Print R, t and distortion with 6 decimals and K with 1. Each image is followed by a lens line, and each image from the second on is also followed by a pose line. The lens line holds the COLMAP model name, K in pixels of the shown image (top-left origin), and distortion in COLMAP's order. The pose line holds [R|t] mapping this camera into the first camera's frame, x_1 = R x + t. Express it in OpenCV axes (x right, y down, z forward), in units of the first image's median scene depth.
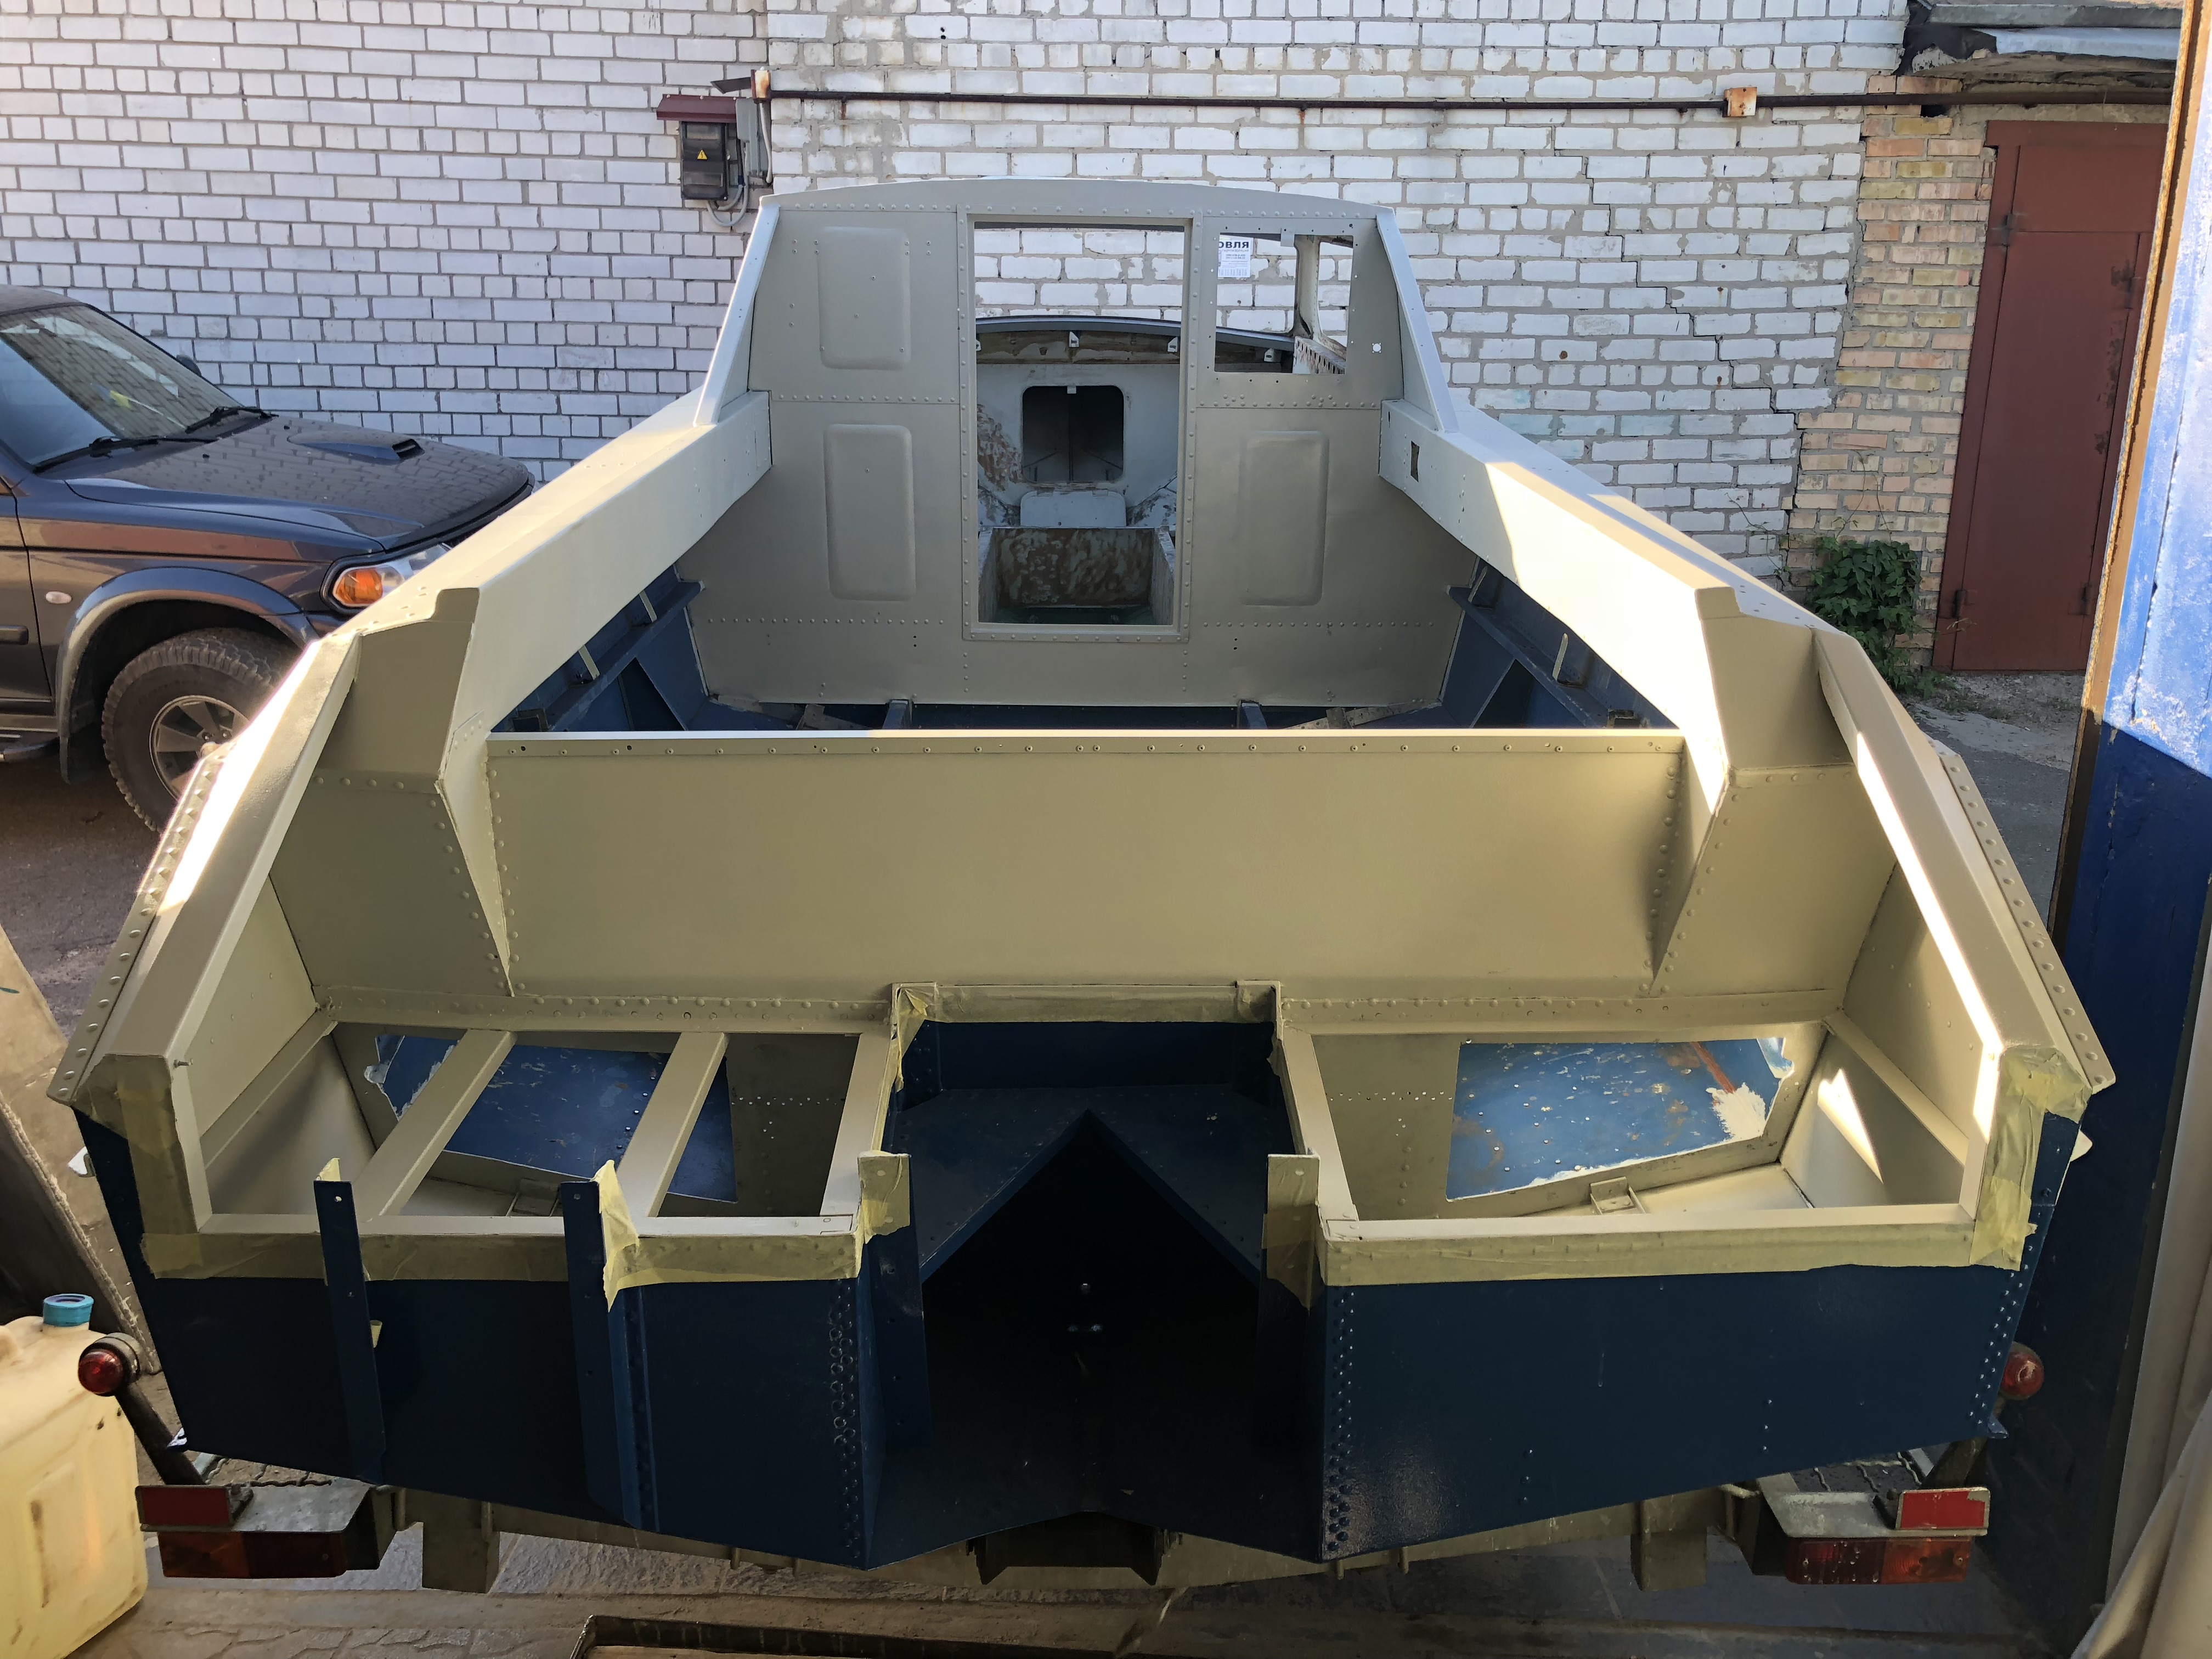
lens RADIAL K [[1772.3, 0, 1107.0], [0, 1772.3, 825.0], [0, 0, 1]] dist [0.014489, -0.007117]
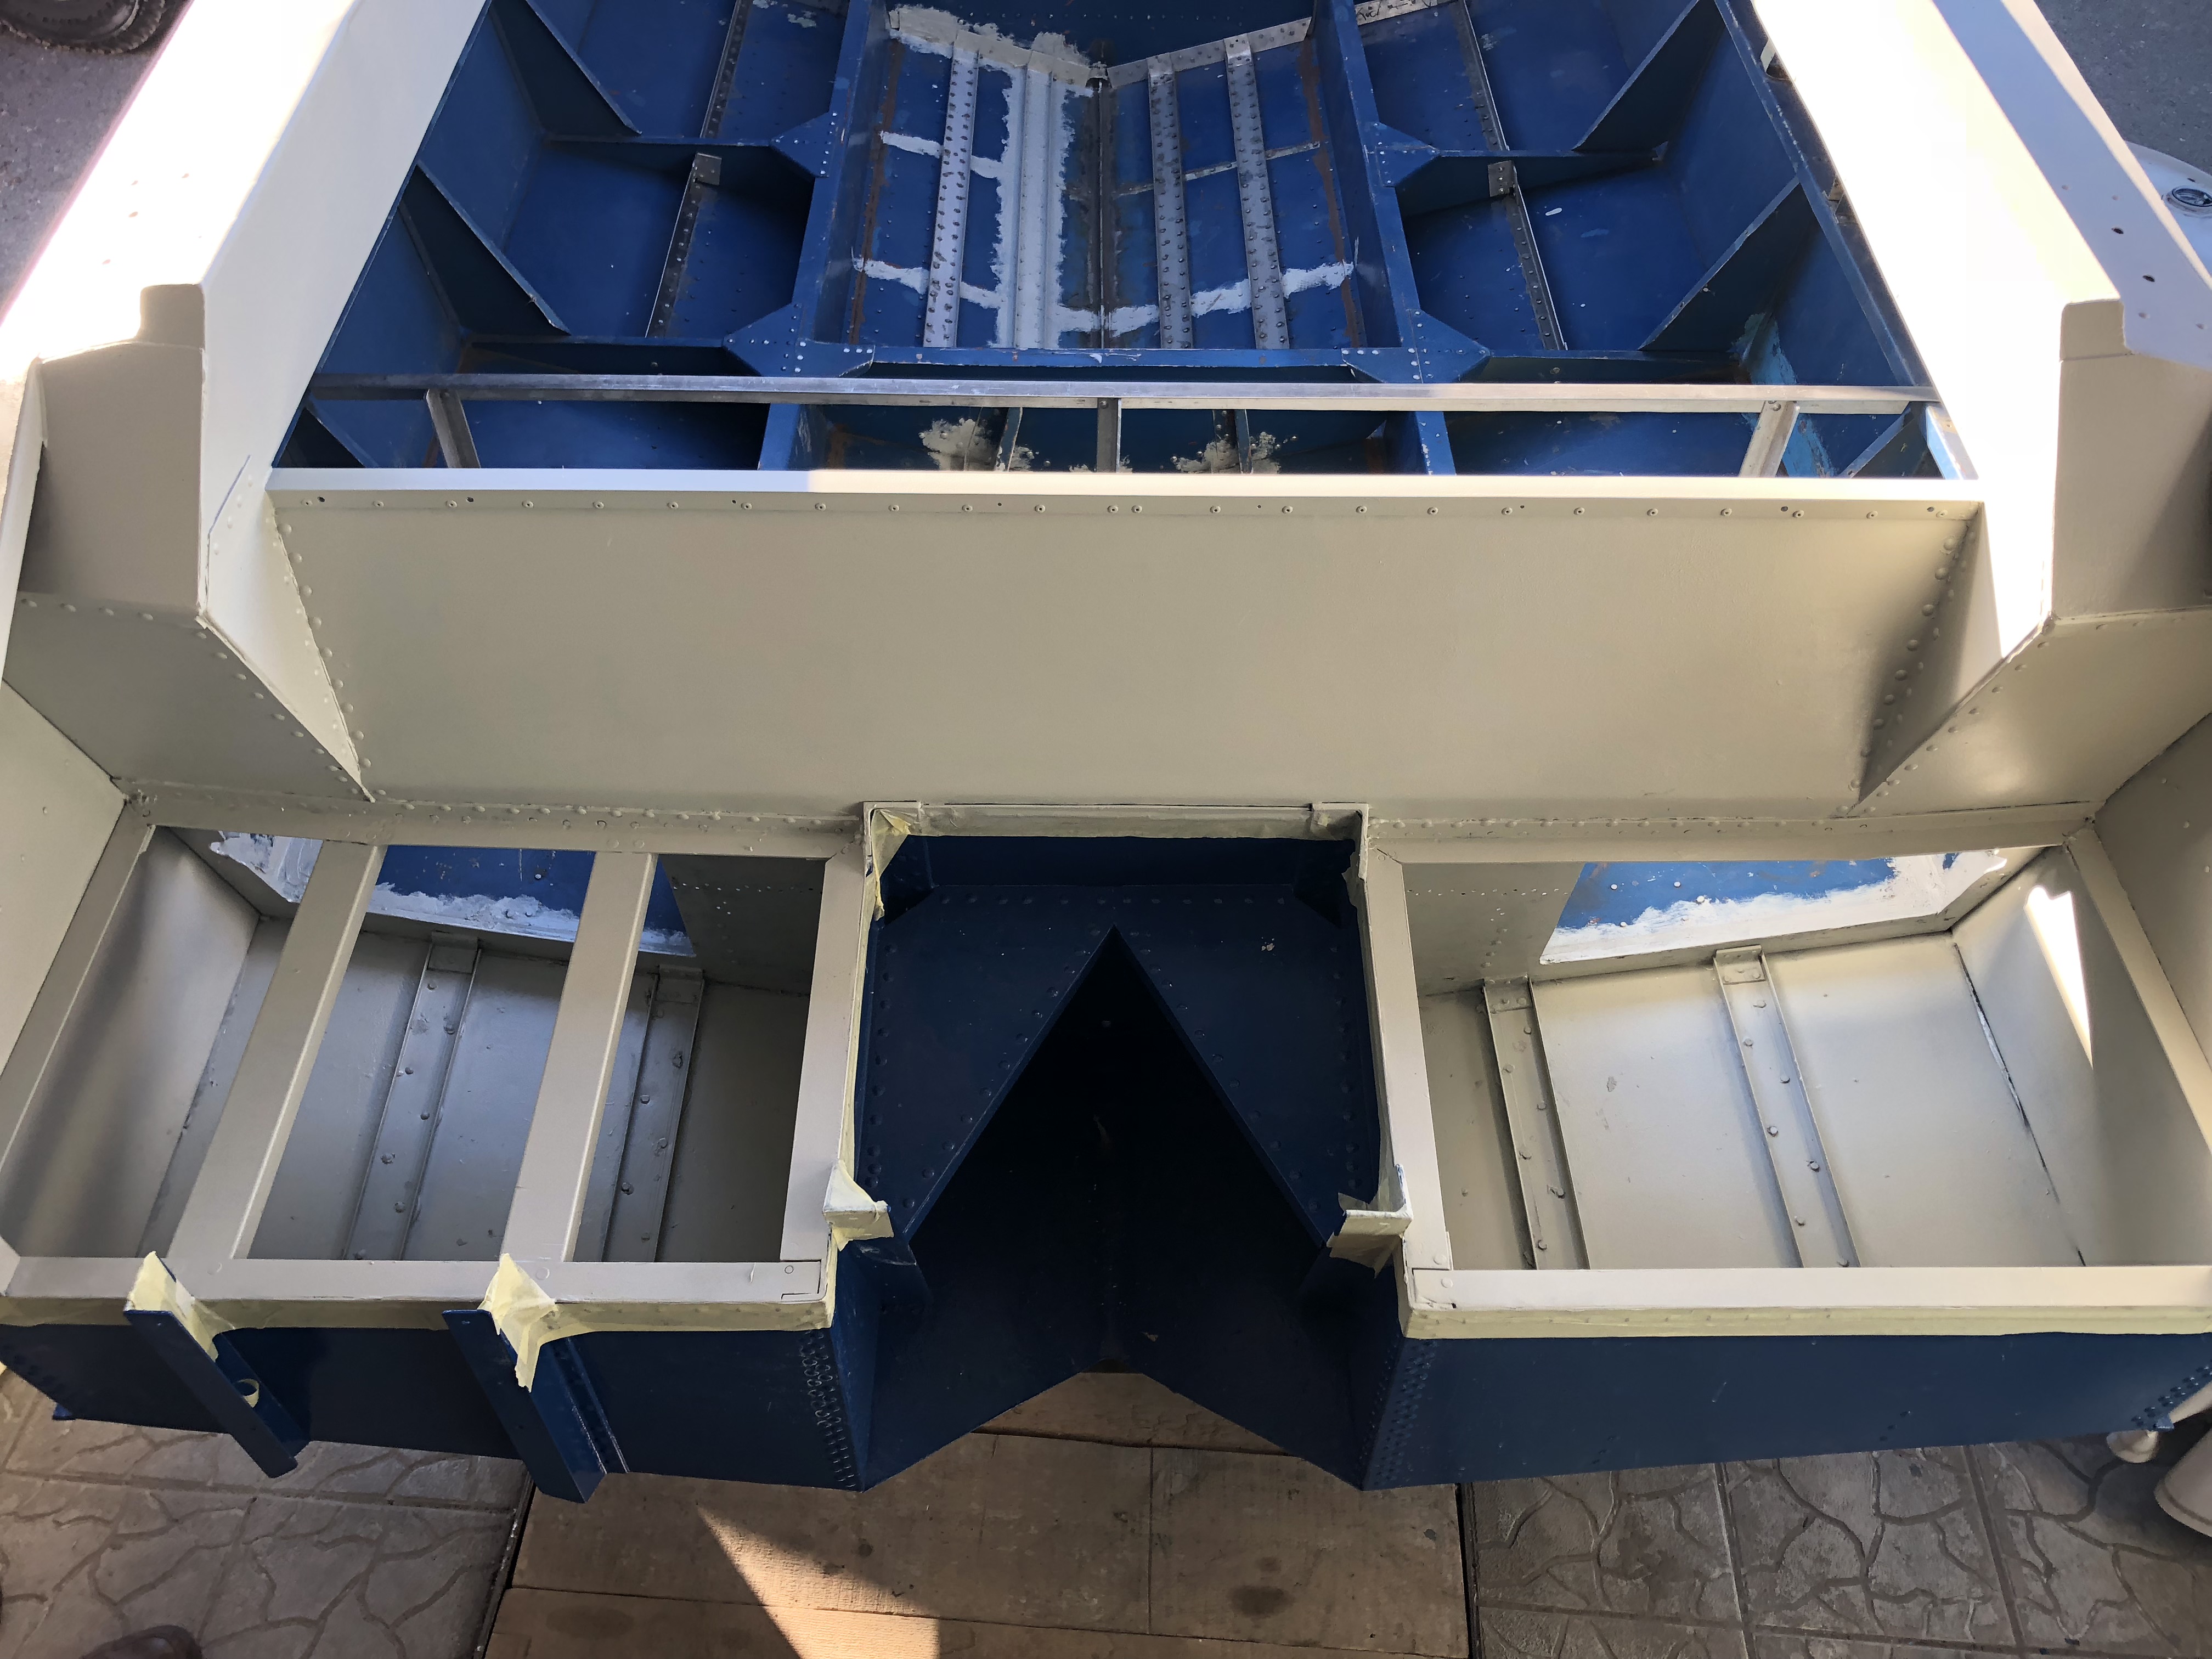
lens RADIAL K [[1772.3, 0, 1102.7], [0, 1772.3, 832.3], [0, 0, 1]] dist [0.014489, -0.007117]
pose [[0.999774, 0.020402, -0.005973, -0.012568], [-0.014615, 0.863678, 0.503832, -0.286390], [0.015438, -0.503631, 0.863781, 0.331470]]
